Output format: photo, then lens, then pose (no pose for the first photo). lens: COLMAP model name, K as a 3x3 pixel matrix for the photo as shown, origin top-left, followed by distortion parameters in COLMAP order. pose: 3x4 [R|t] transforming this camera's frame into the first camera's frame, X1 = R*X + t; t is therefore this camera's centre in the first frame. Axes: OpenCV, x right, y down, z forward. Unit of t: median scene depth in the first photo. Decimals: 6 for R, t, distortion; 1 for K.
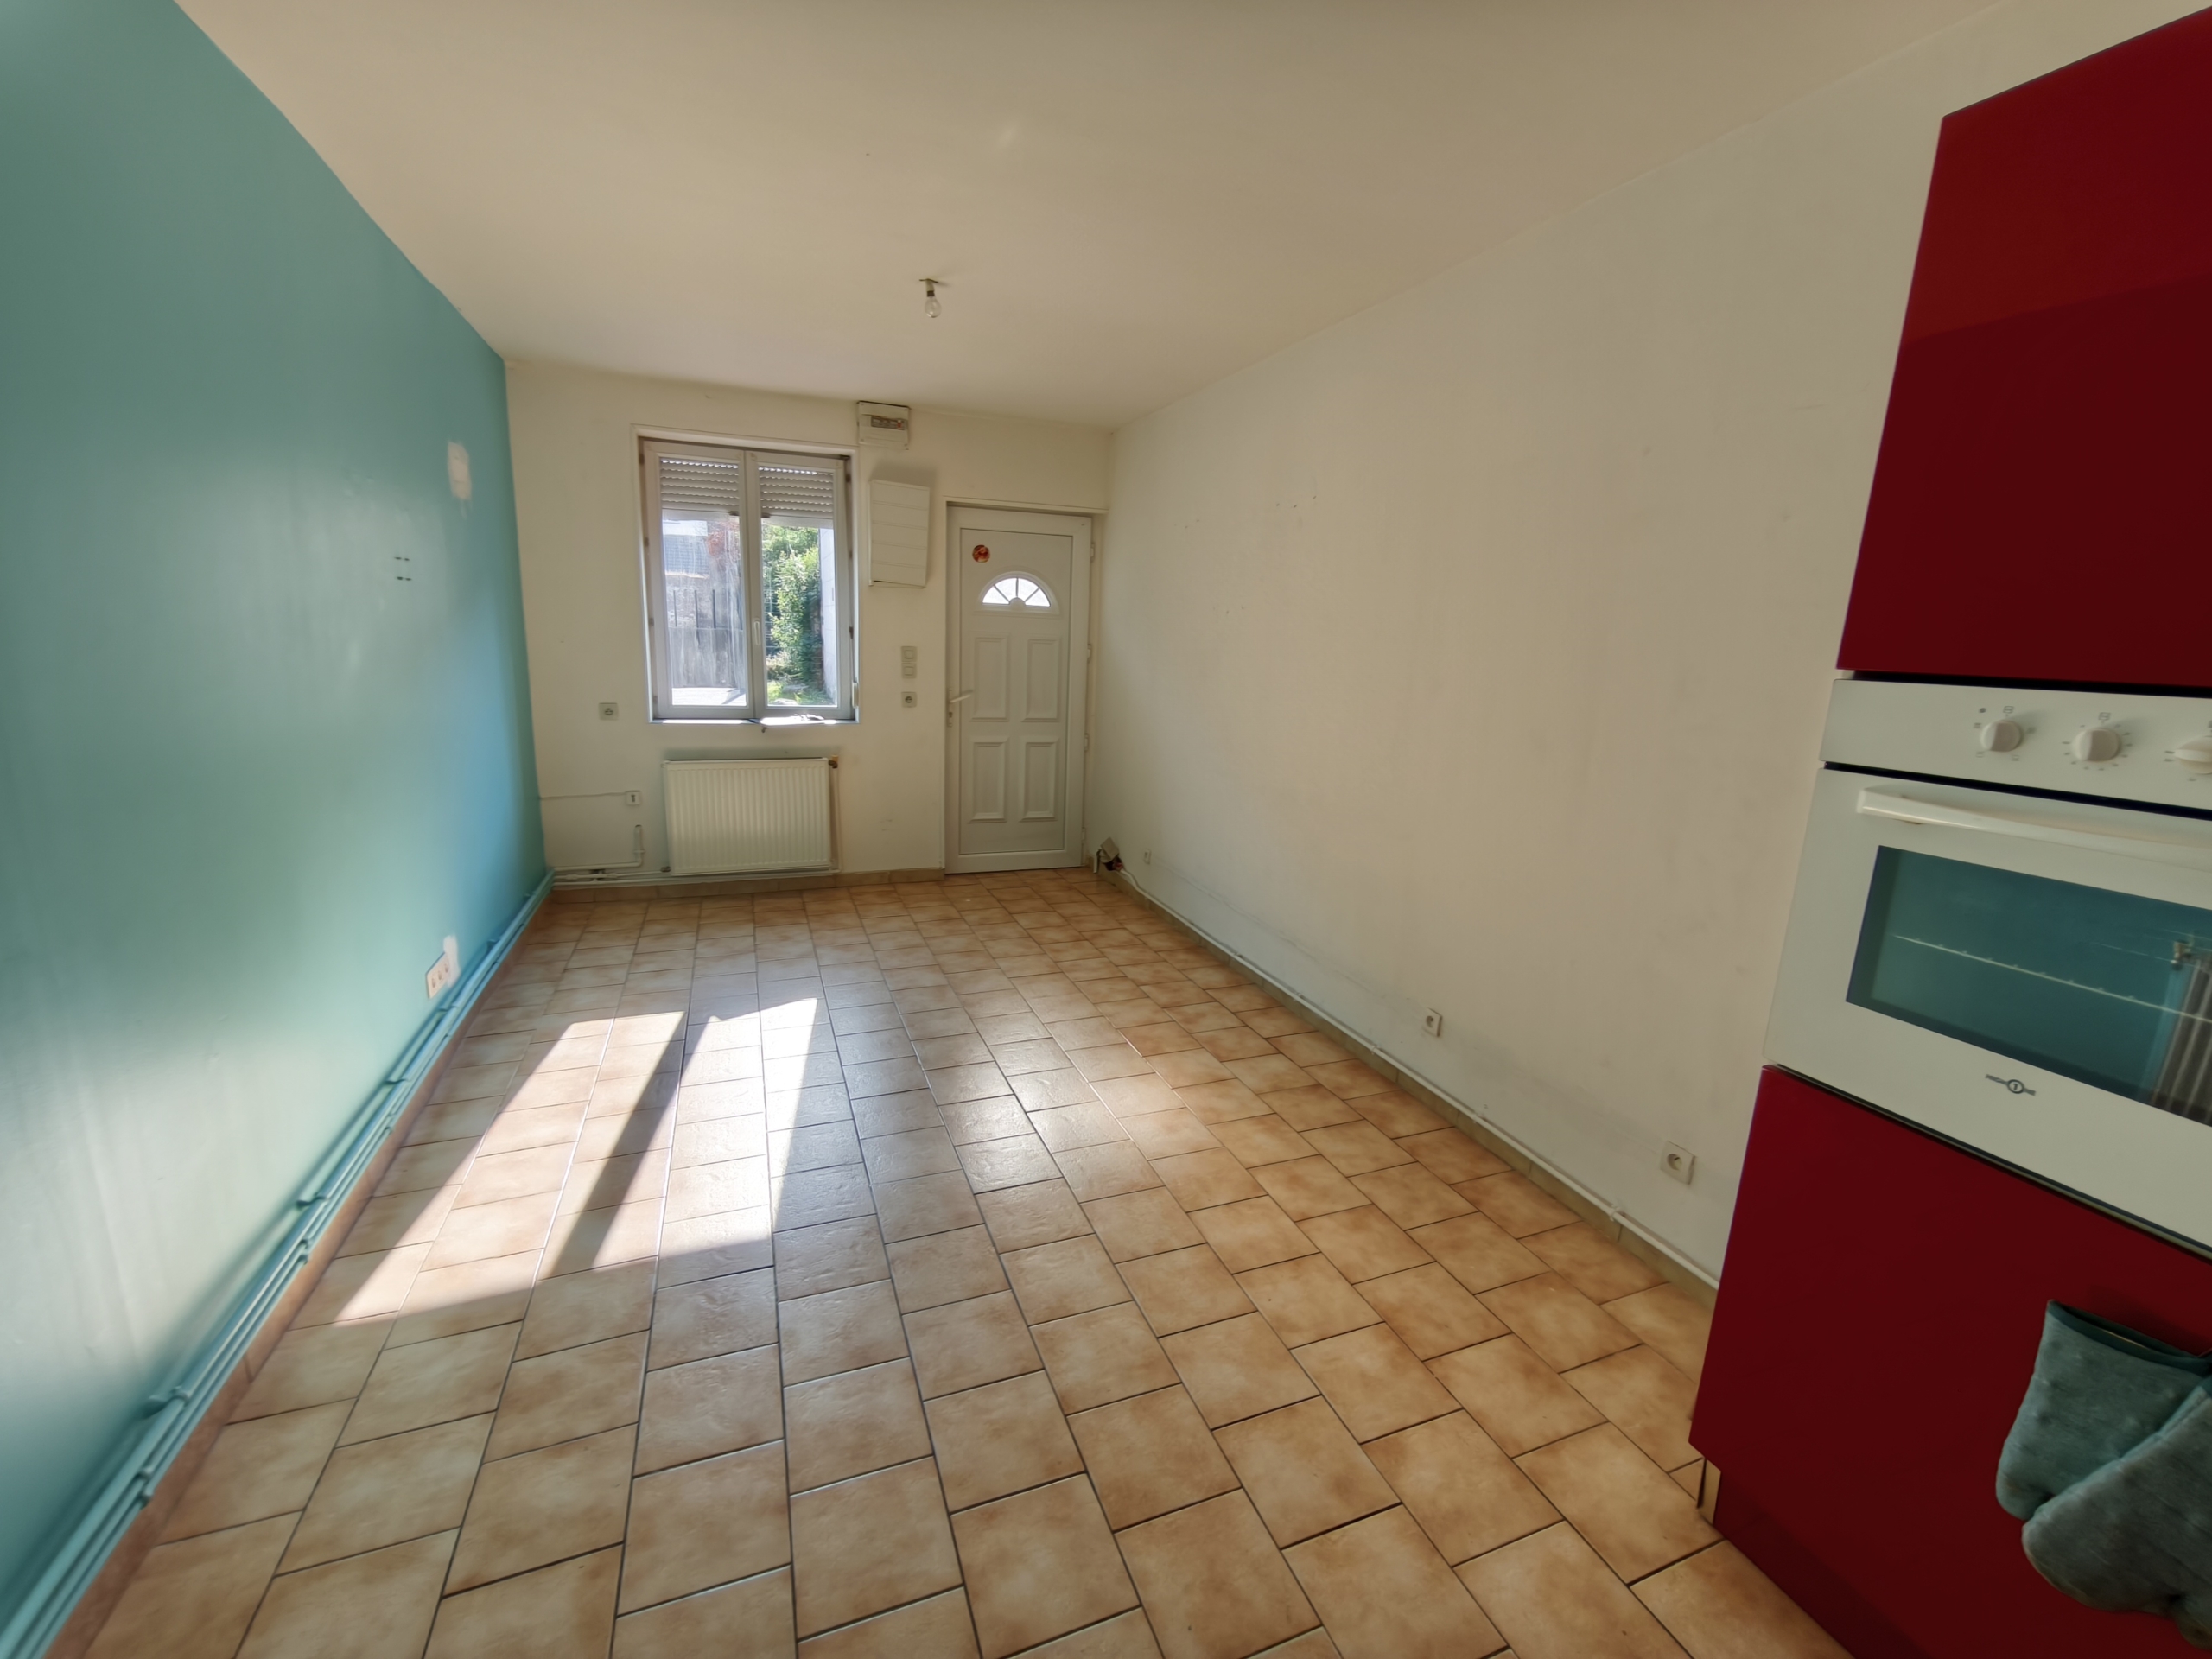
lens RADIAL K [[937.3, 0, 1120.6], [0, 937.3, 820.3], [0, 0, 1]] dist [-0.004990, 0.000011]
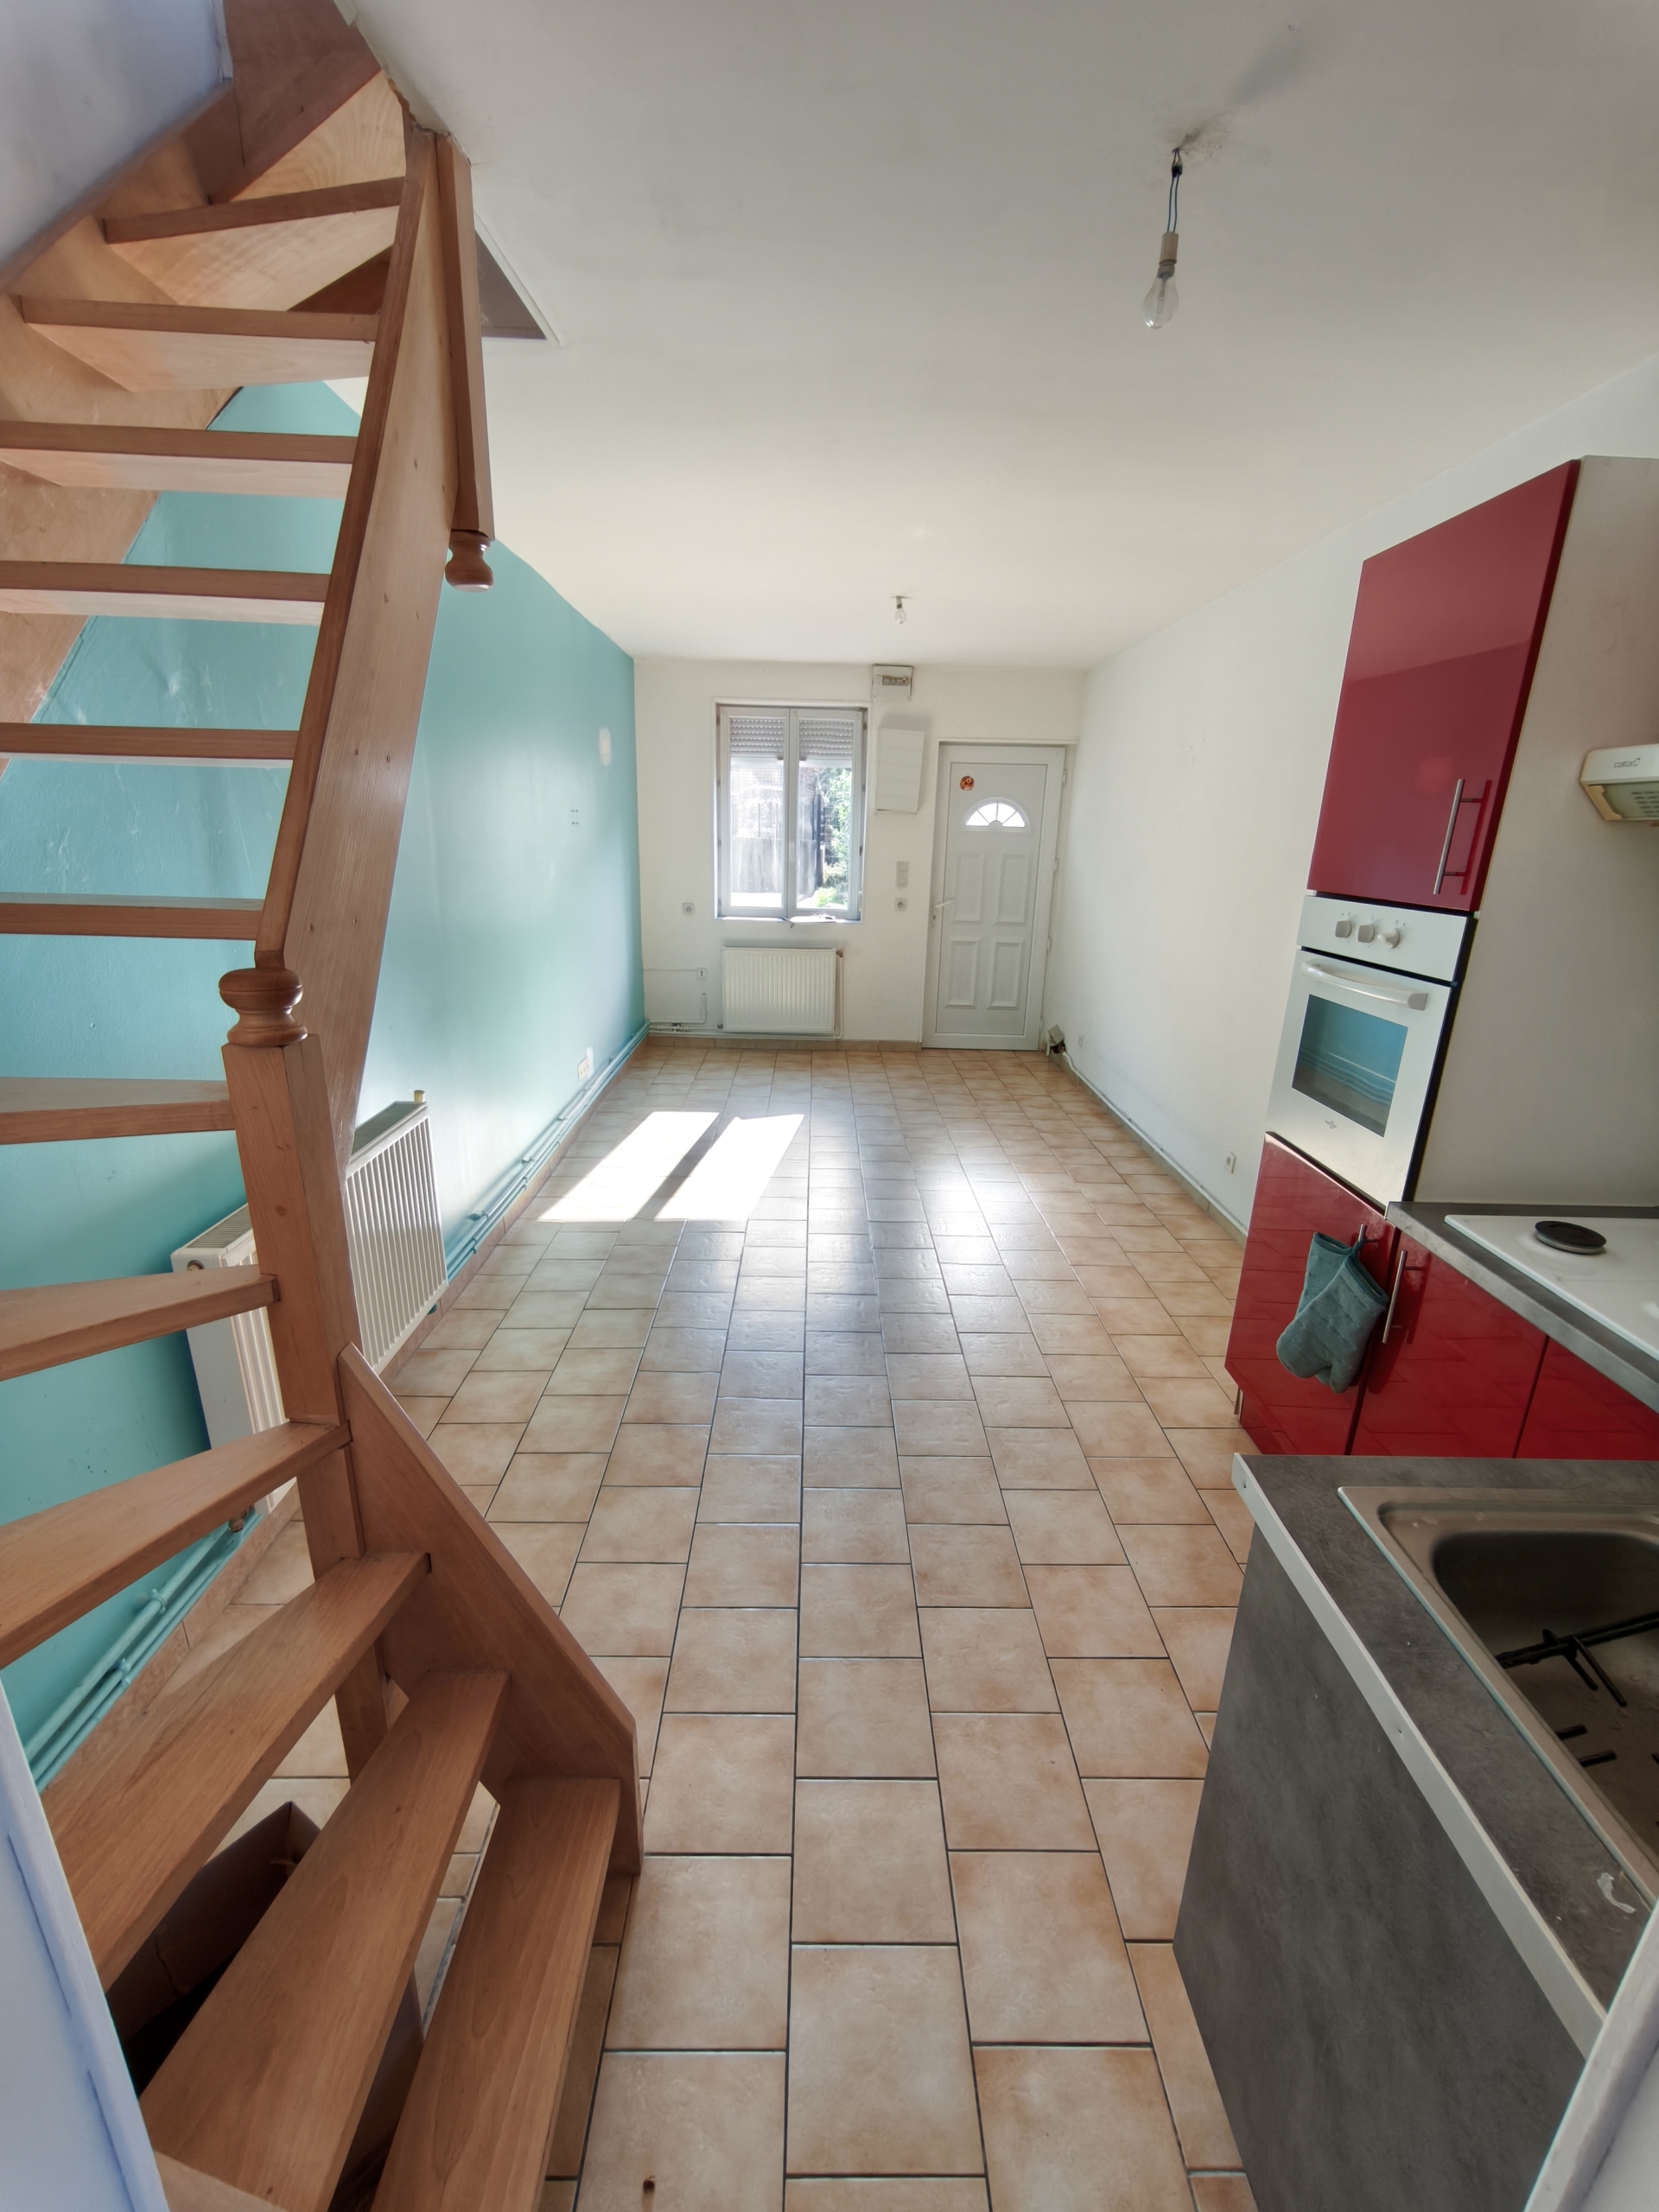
lens RADIAL K [[937.3, 0, 834.6], [0, 937.3, 1116.4], [0, 0, 1]] dist [-0.004990, 0.000011]
pose [[0.934541, 0.093345, -0.343396, 0.214711], [-0.061931, 0.992920, 0.101361, 0.045593], [0.350426, -0.073459, 0.933705, -0.326107]]
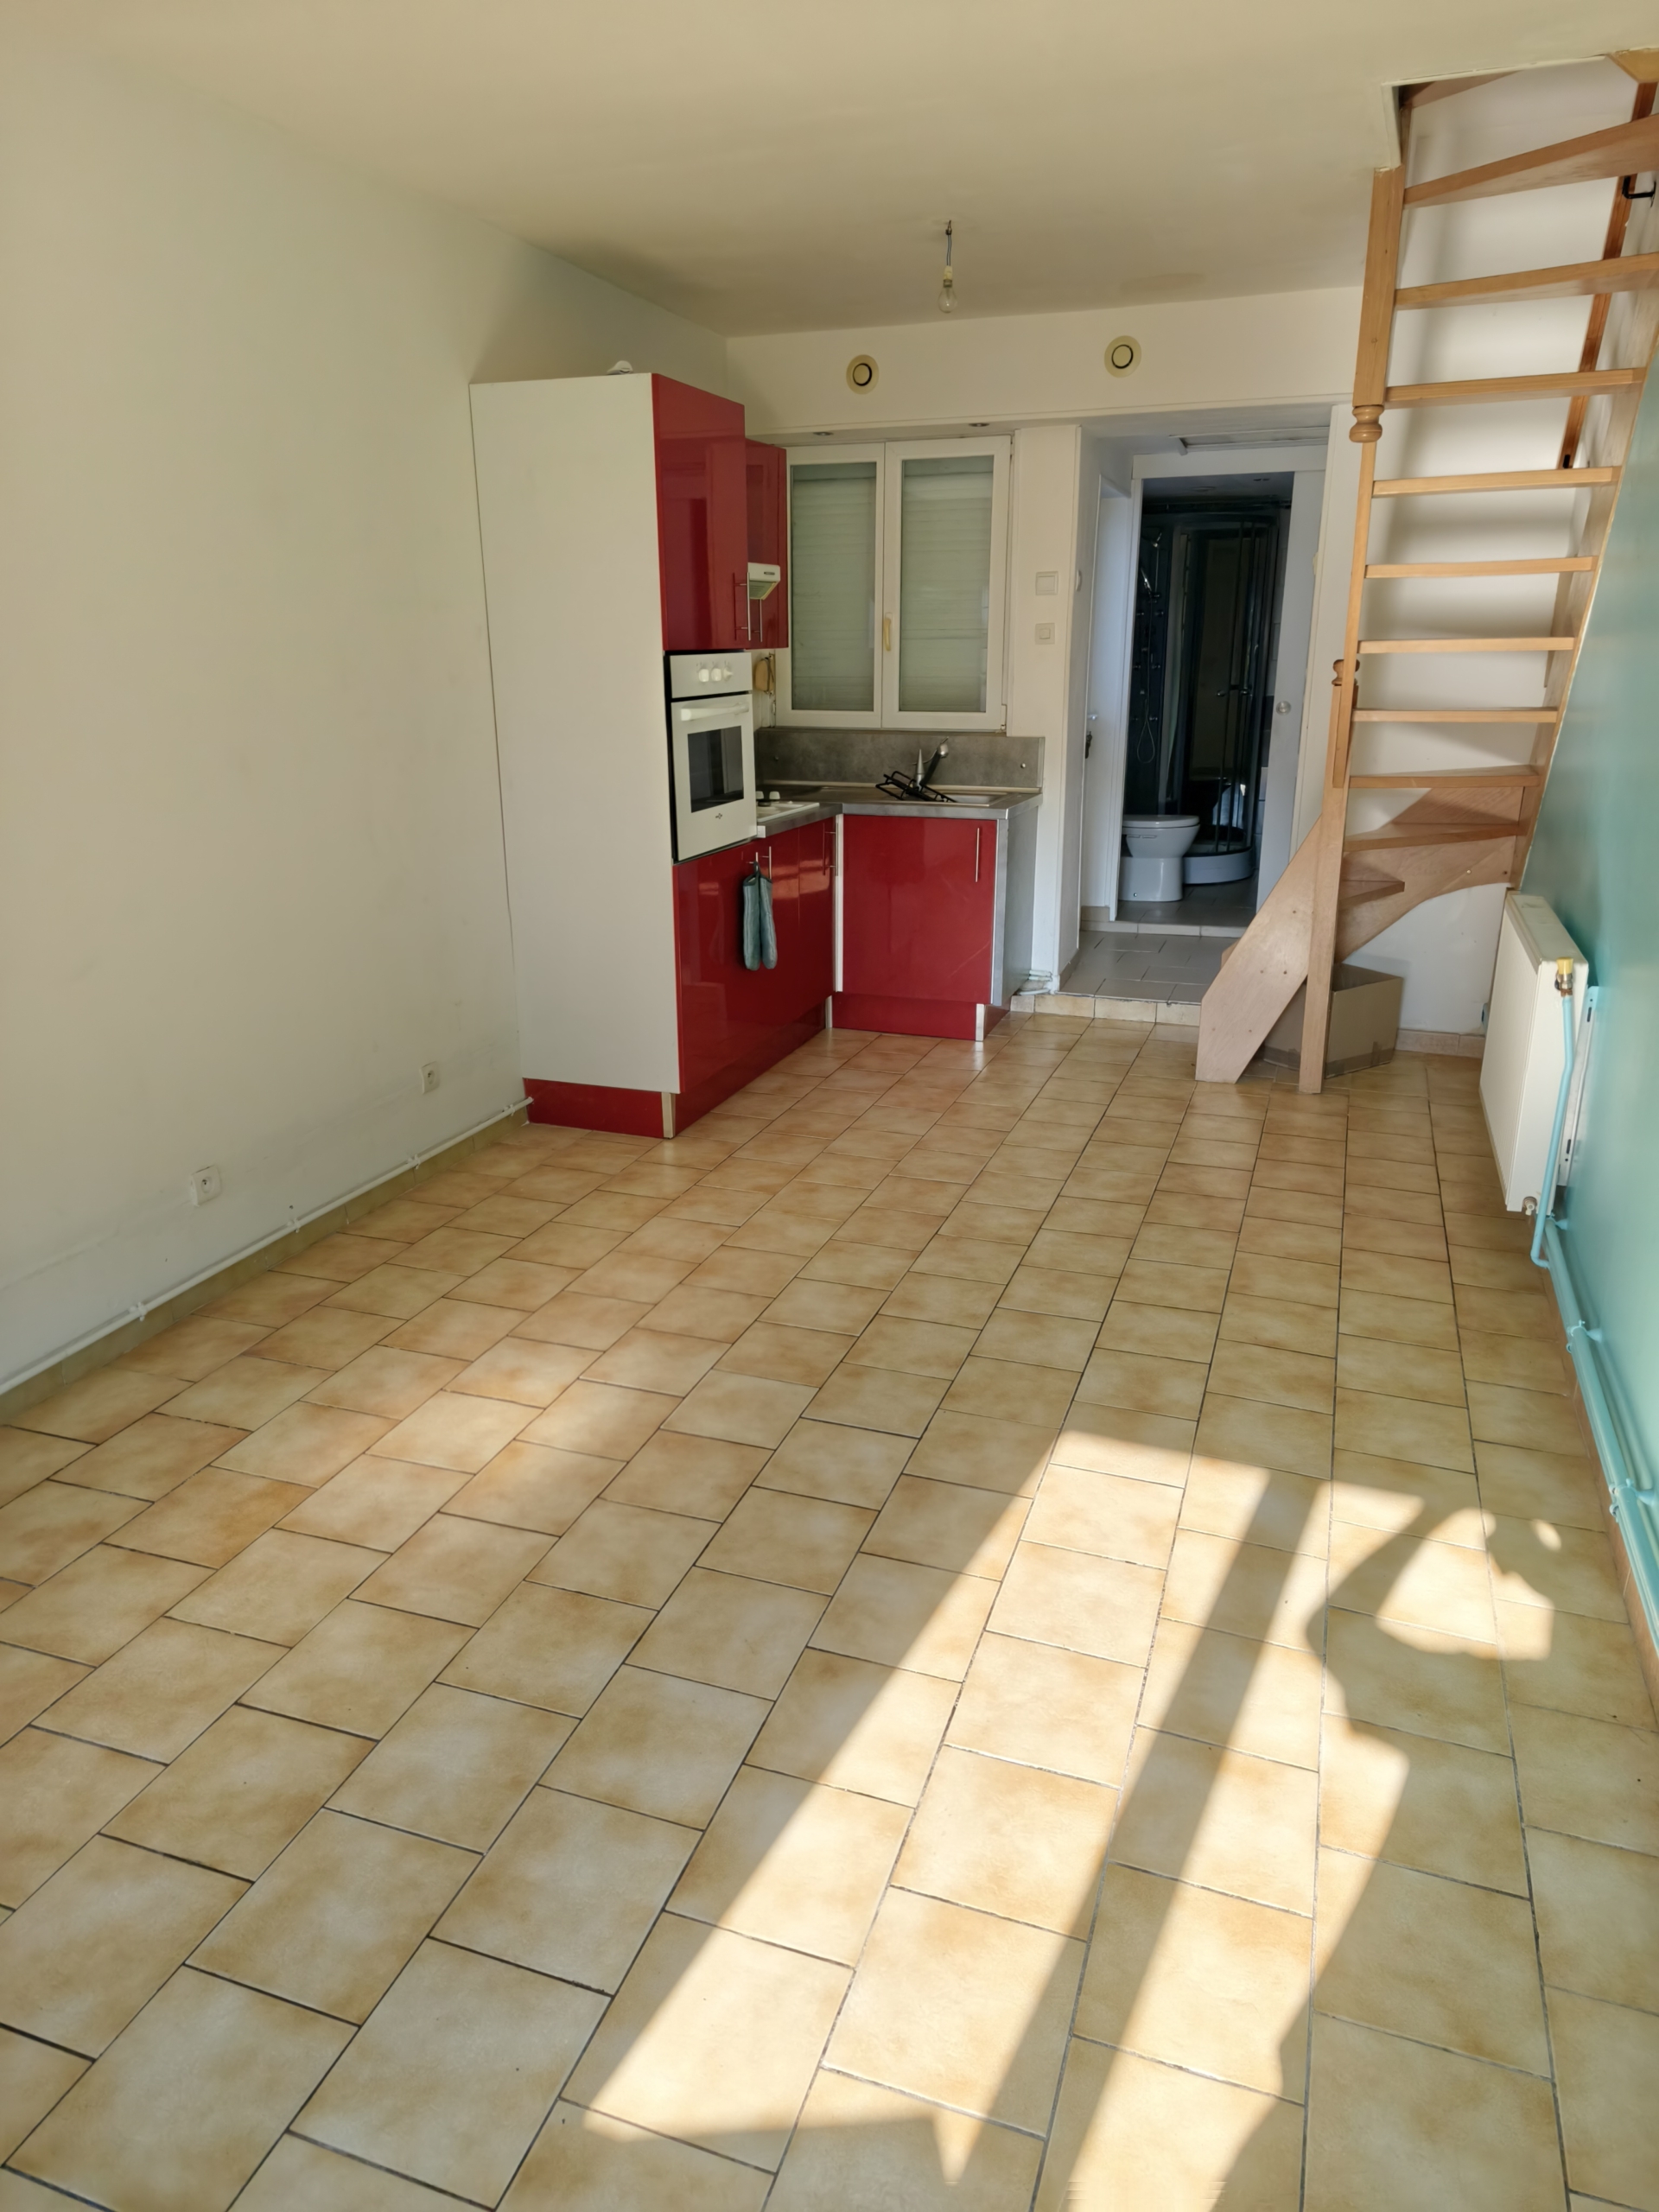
lens RADIAL K [[1450.6, 0, 827.9], [0, 1450.6, 1093.3], [0, 0, 1]] dist [0.044657, 0.000602]
pose [[-0.748070, -0.230523, 0.622294, -0.585594], [0.108519, 0.882611, 0.457408, -0.255453], [-0.654686, 0.409704, -0.635239, 1.132485]]
